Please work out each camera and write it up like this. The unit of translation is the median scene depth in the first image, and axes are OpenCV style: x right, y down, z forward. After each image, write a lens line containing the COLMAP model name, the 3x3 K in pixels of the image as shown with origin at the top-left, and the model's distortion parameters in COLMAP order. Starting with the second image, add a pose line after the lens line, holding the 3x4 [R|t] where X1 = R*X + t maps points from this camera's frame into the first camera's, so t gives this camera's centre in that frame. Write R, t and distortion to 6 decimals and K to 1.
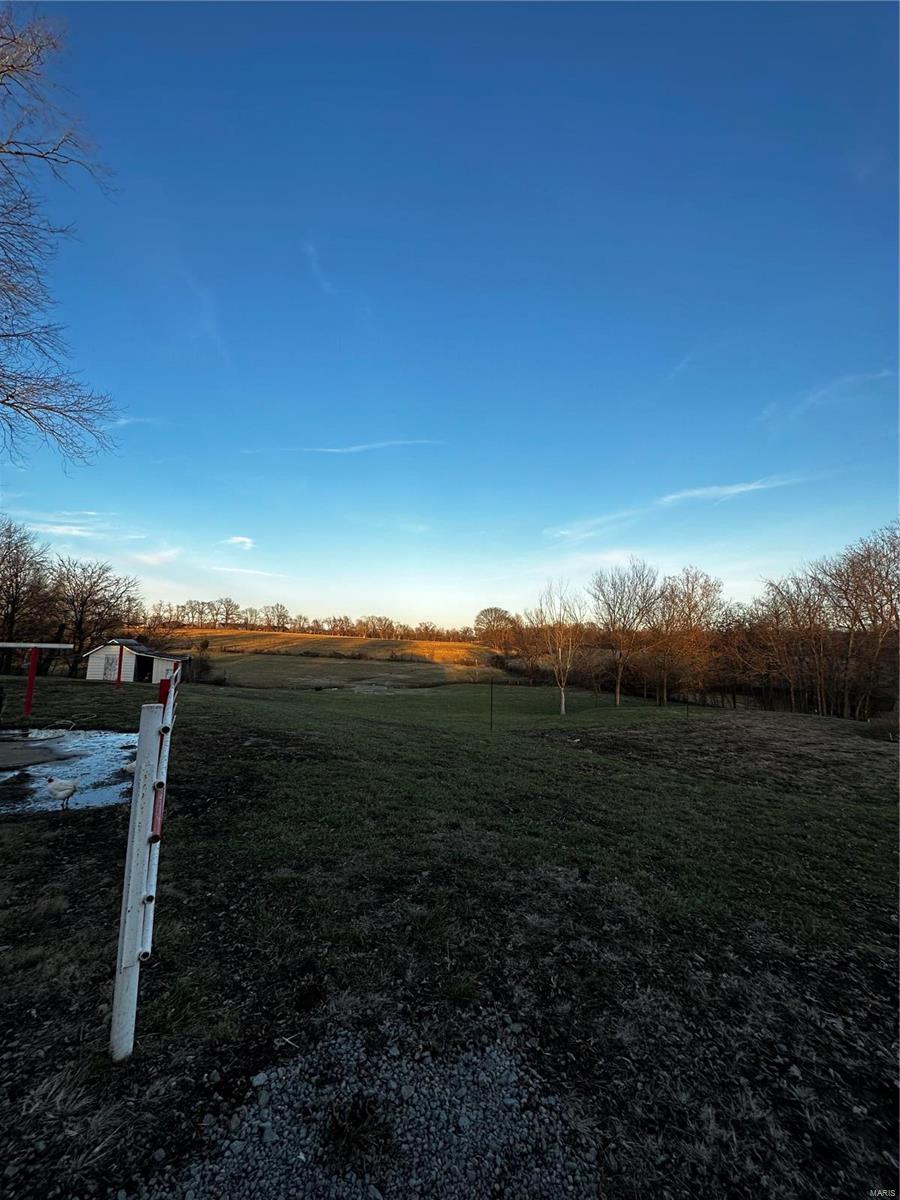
lens RADIAL K [[478.5, 0, 451.0], [0, 478.5, 597.5], [0, 0, 1]] dist [-0.003939, 0.001519]
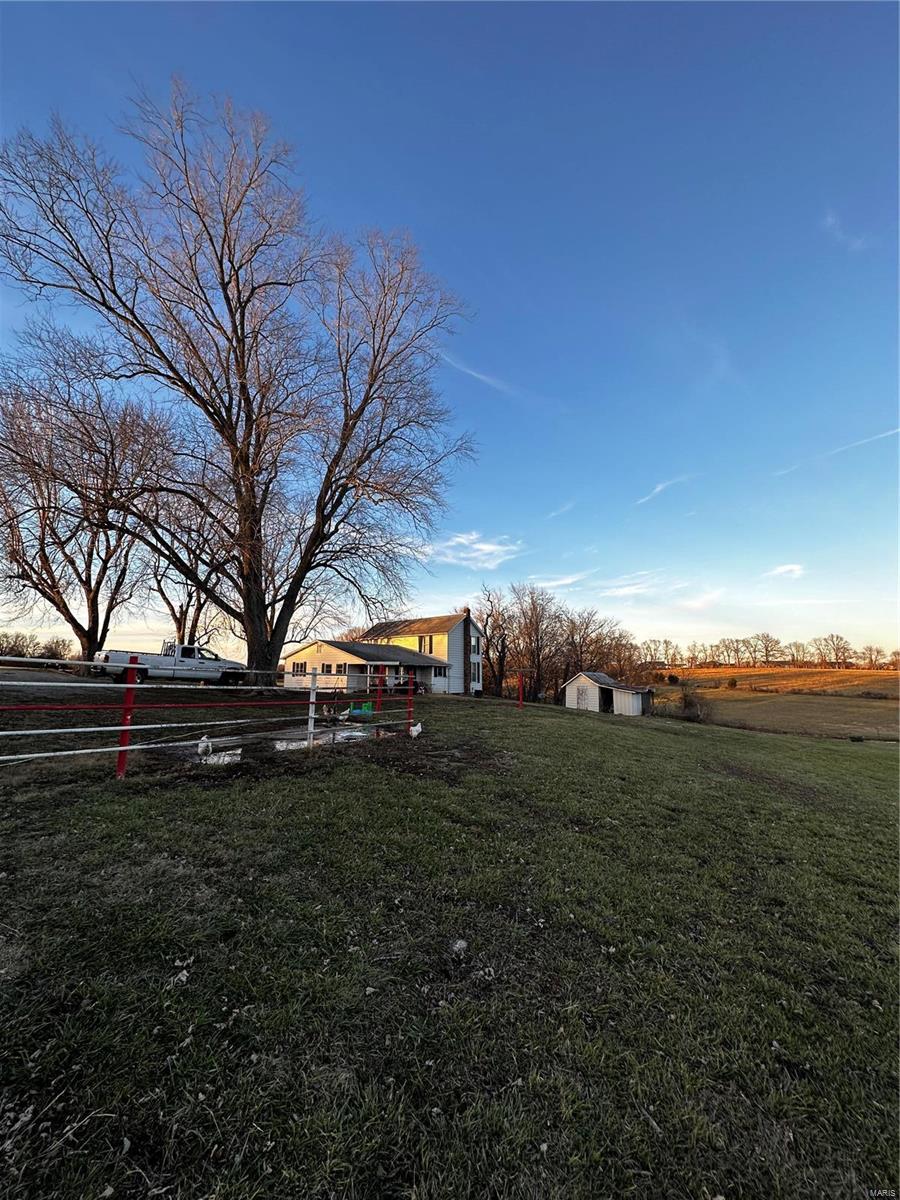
lens RADIAL K [[478.5, 0, 447.6], [0, 478.5, 597.3], [0, 0, 1]] dist [-0.003939, 0.001519]
pose [[0.499111, -0.157398, -0.852123, 0.030340], [0.083659, 0.987524, -0.133408, 0.008445], [0.862490, -0.004702, 0.506052, 0.035560]]
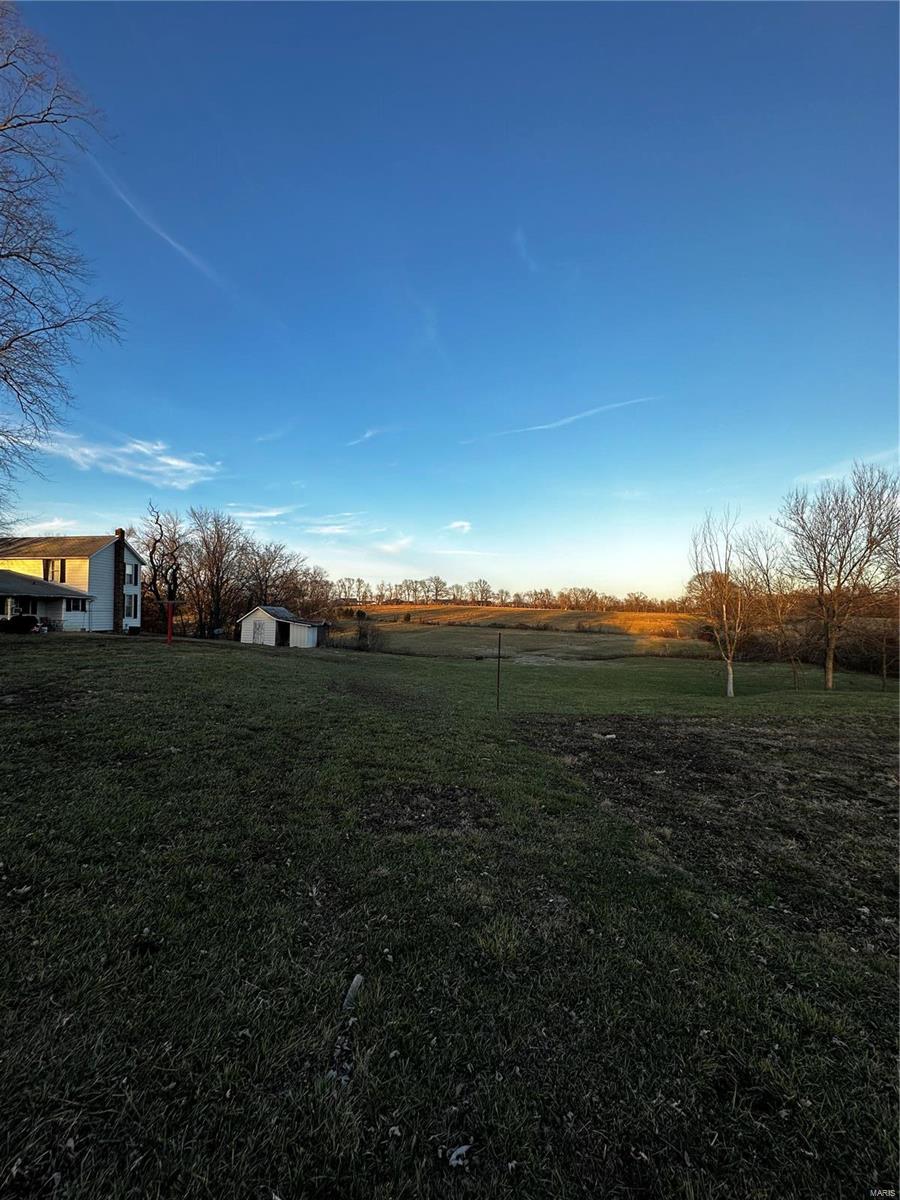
lens RADIAL K [[478.5, 0, 452.3], [0, 478.5, 597.2], [0, 0, 1]] dist [-0.003939, 0.001519]
pose [[0.906938, -0.031393, -0.420094, 0.037671], [0.053656, 0.997706, 0.041280, 0.010300], [0.417834, -0.059979, 0.906541, 0.043558]]
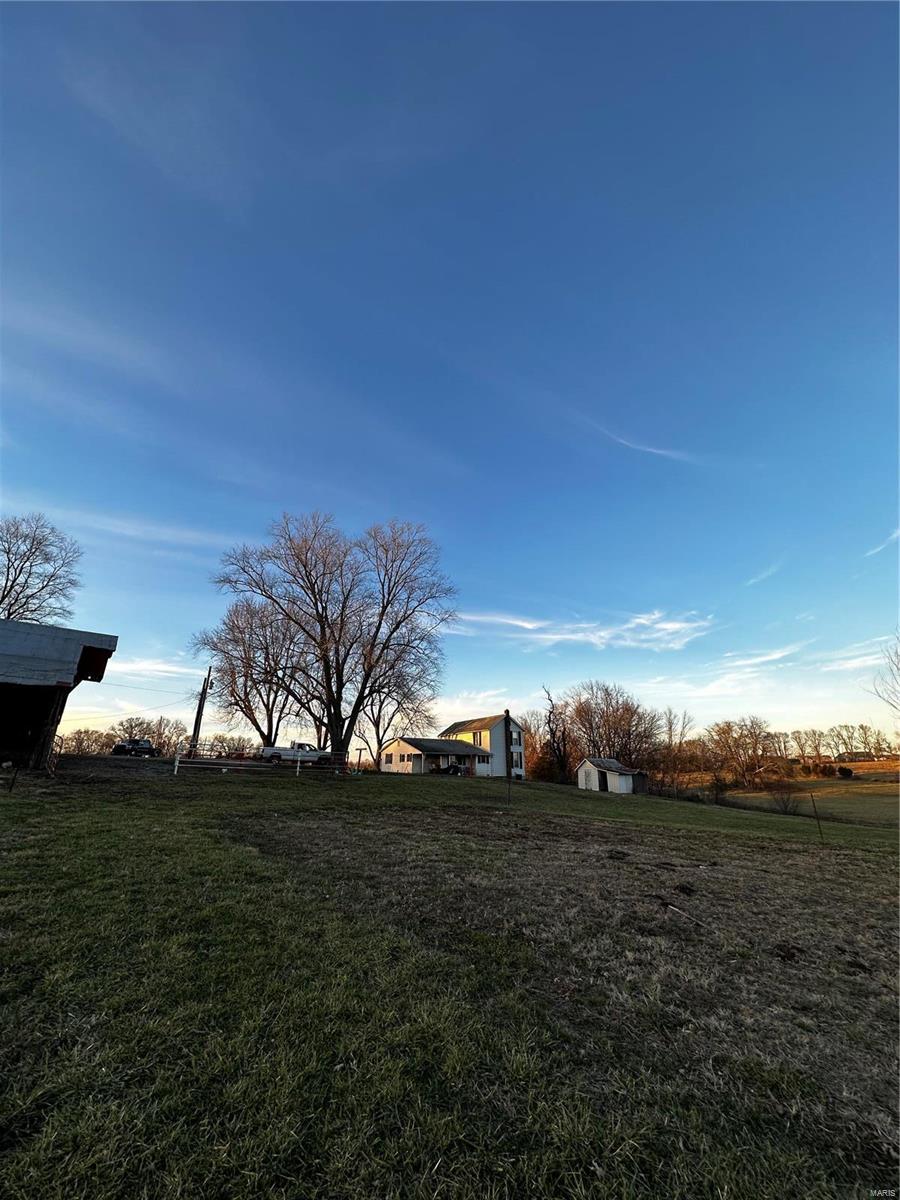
lens RADIAL K [[478.5, 0, 452.0], [0, 478.5, 599.7], [0, 0, 1]] dist [-0.003939, 0.001519]
pose [[0.172474, -0.353520, -0.919389, 0.166039], [0.089393, 0.935143, -0.342808, 0.022667], [0.980949, -0.023062, 0.192890, 0.078028]]
